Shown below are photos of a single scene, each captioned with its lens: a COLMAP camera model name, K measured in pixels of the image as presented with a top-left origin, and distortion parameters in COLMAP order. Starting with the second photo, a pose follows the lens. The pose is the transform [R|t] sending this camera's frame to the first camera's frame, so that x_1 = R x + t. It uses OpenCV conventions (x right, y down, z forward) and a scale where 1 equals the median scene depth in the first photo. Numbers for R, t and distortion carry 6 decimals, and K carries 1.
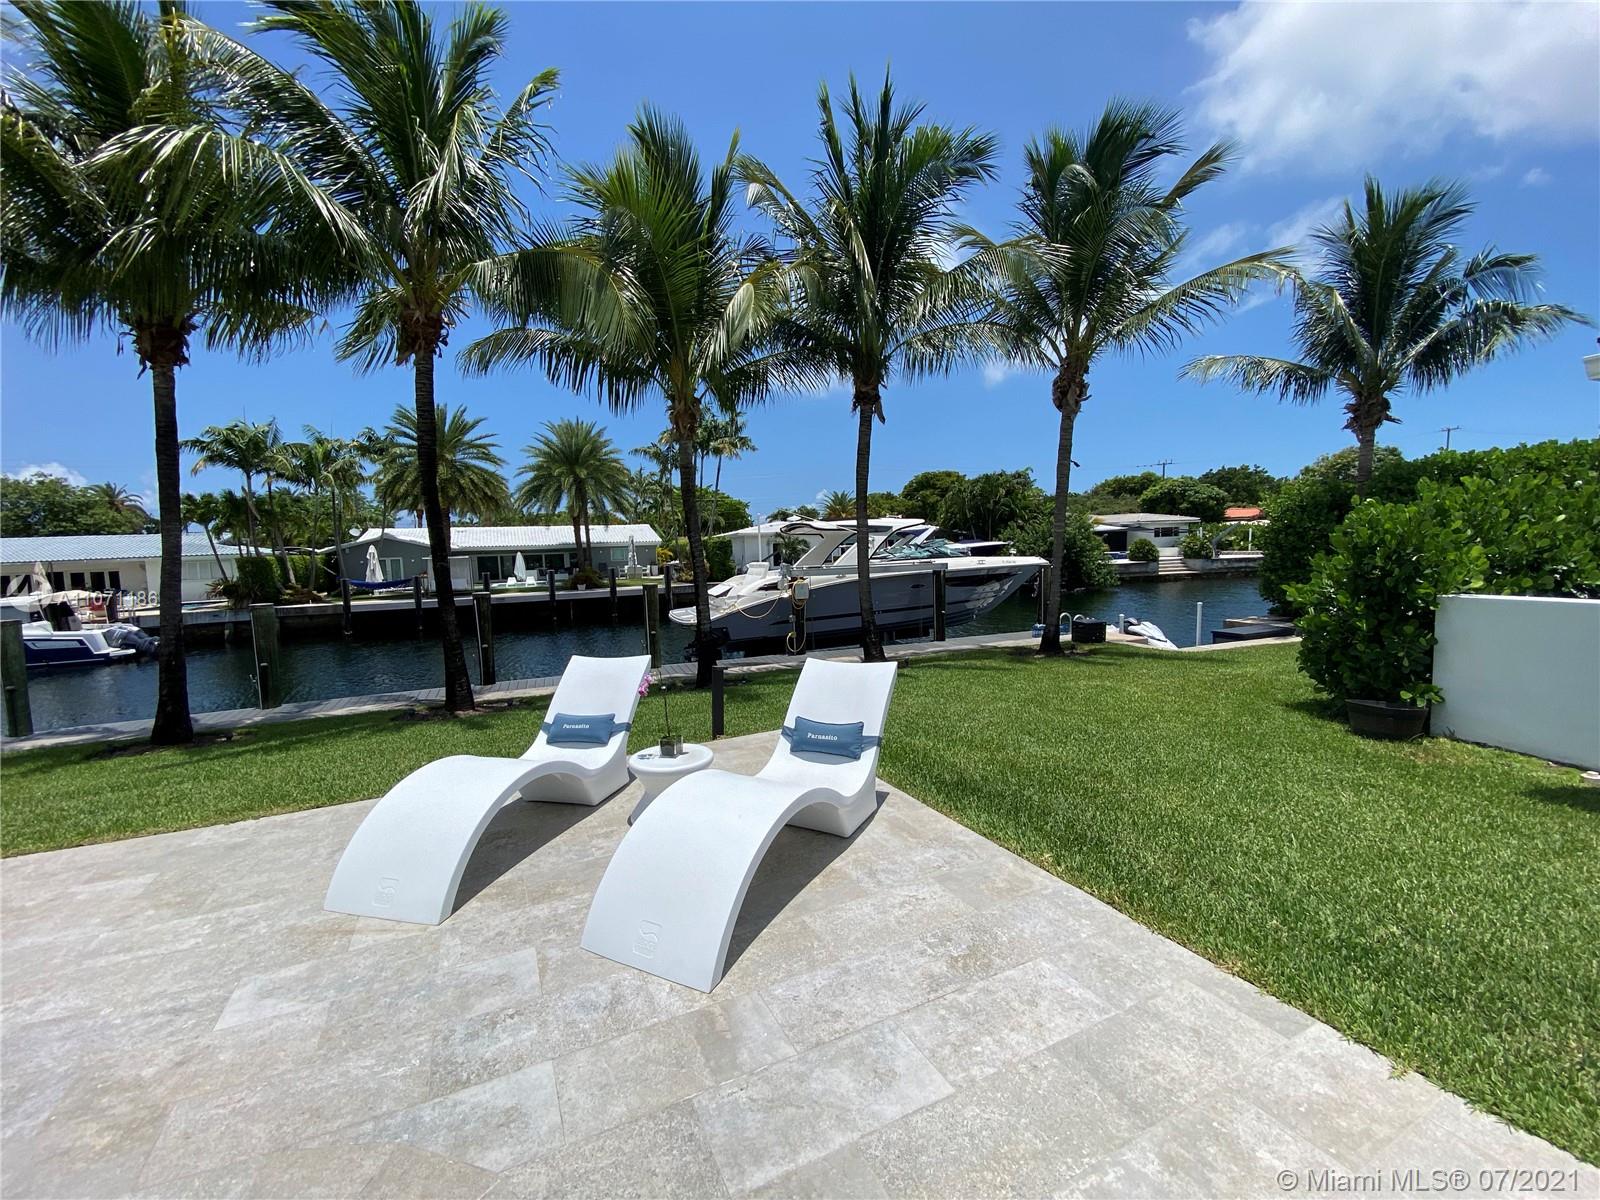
lens RADIAL K [[650.7, 0, 800.9], [0, 650.7, 607.5], [0, 0, 1]] dist [0.011429, -0.009798]
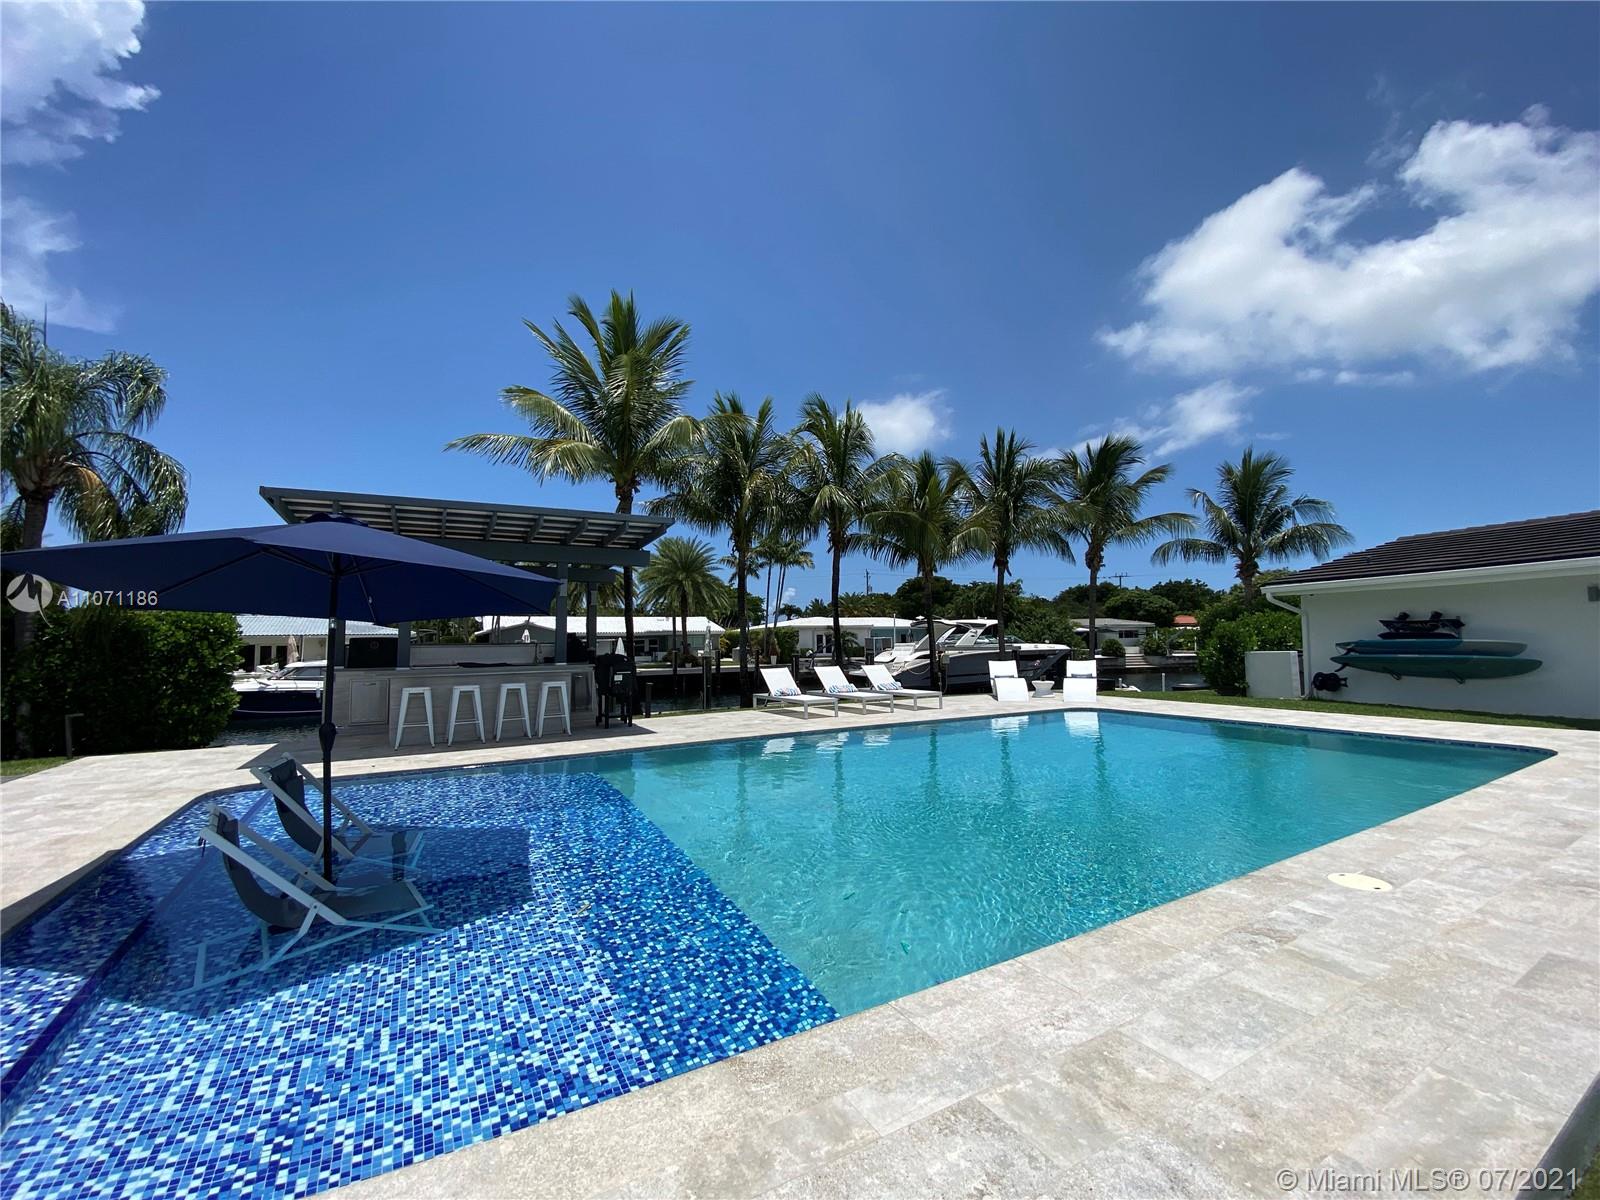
lens RADIAL K [[650.7, 0, 801.8], [0, 650.7, 603.2], [0, 0, 1]] dist [0.011429, -0.009798]
pose [[0.998301, 0.025608, 0.052332, -0.190012], [-0.017397, 0.988270, -0.151726, 0.038552], [-0.055604, 0.150557, 0.987036, -0.292544]]
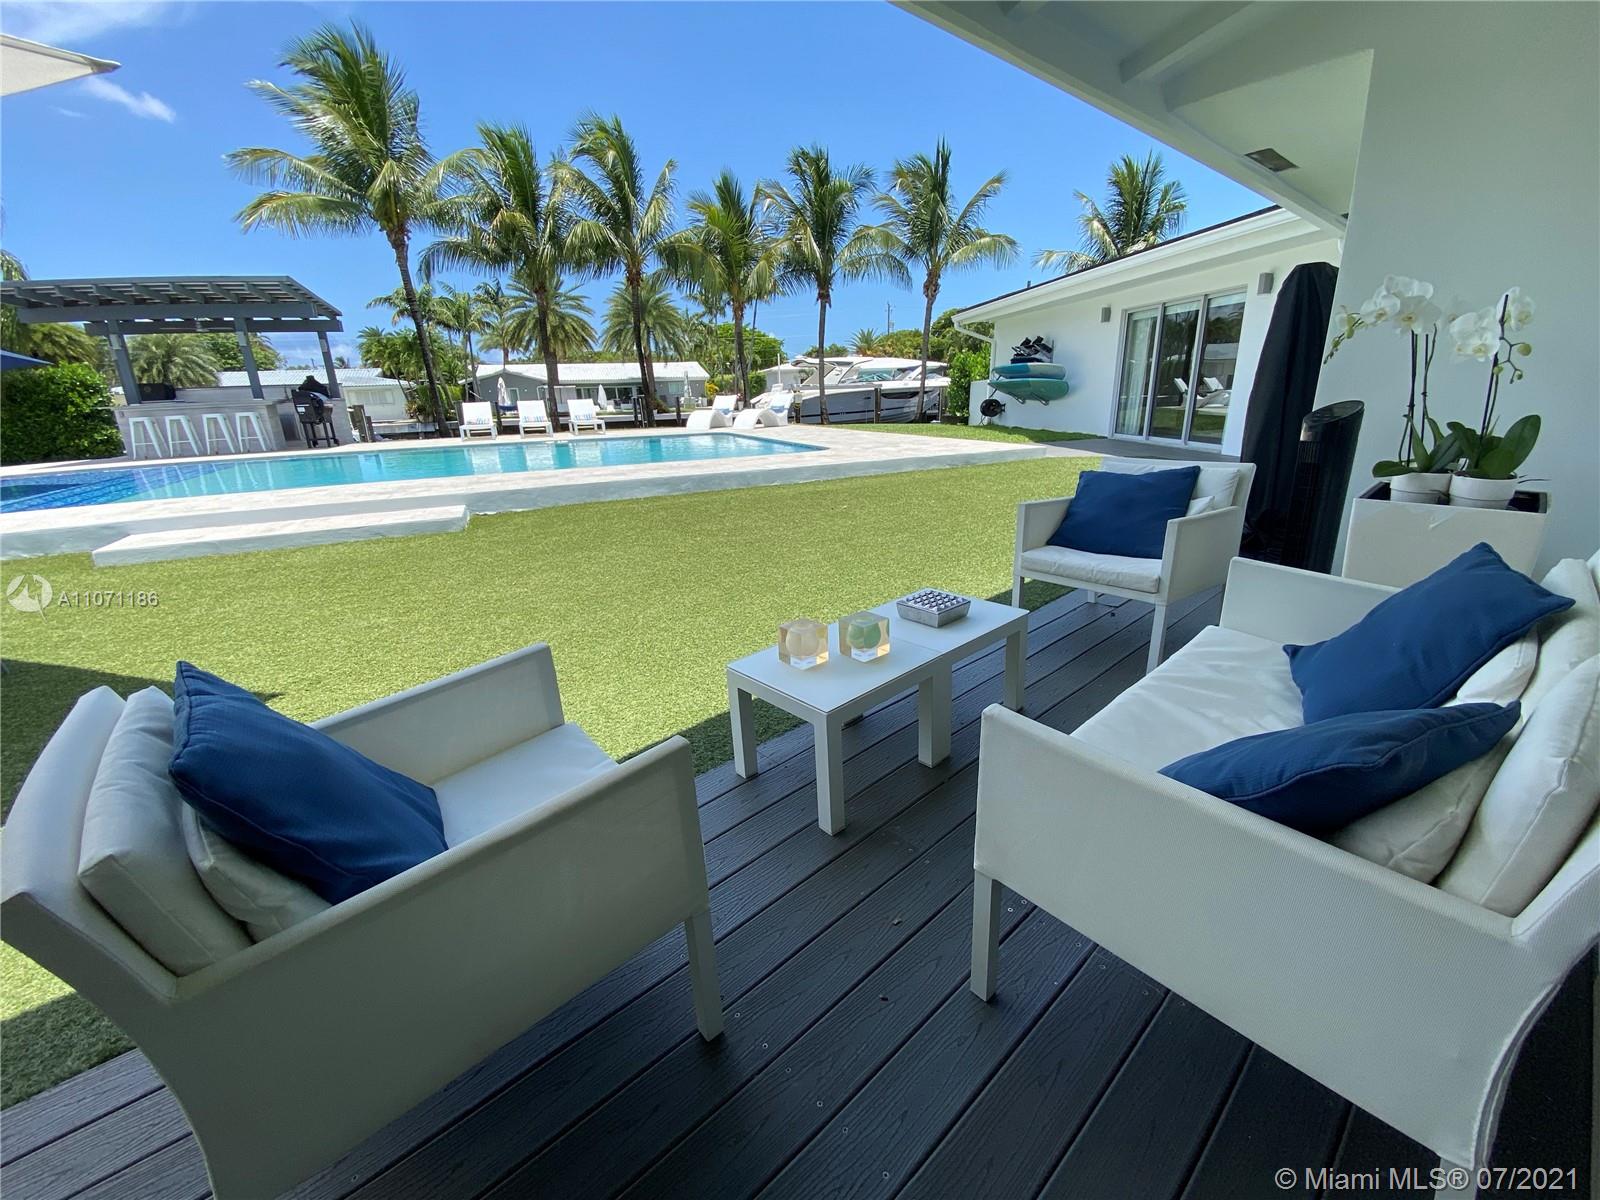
lens RADIAL K [[650.7, 0, 798.8], [0, 650.7, 609.2], [0, 0, 1]] dist [0.011429, -0.009798]
pose [[0.997912, 0.021467, -0.060923, 0.050932], [-0.006729, 0.972579, 0.232475, 0.051046], [0.064243, -0.231579, 0.970693, -0.378541]]
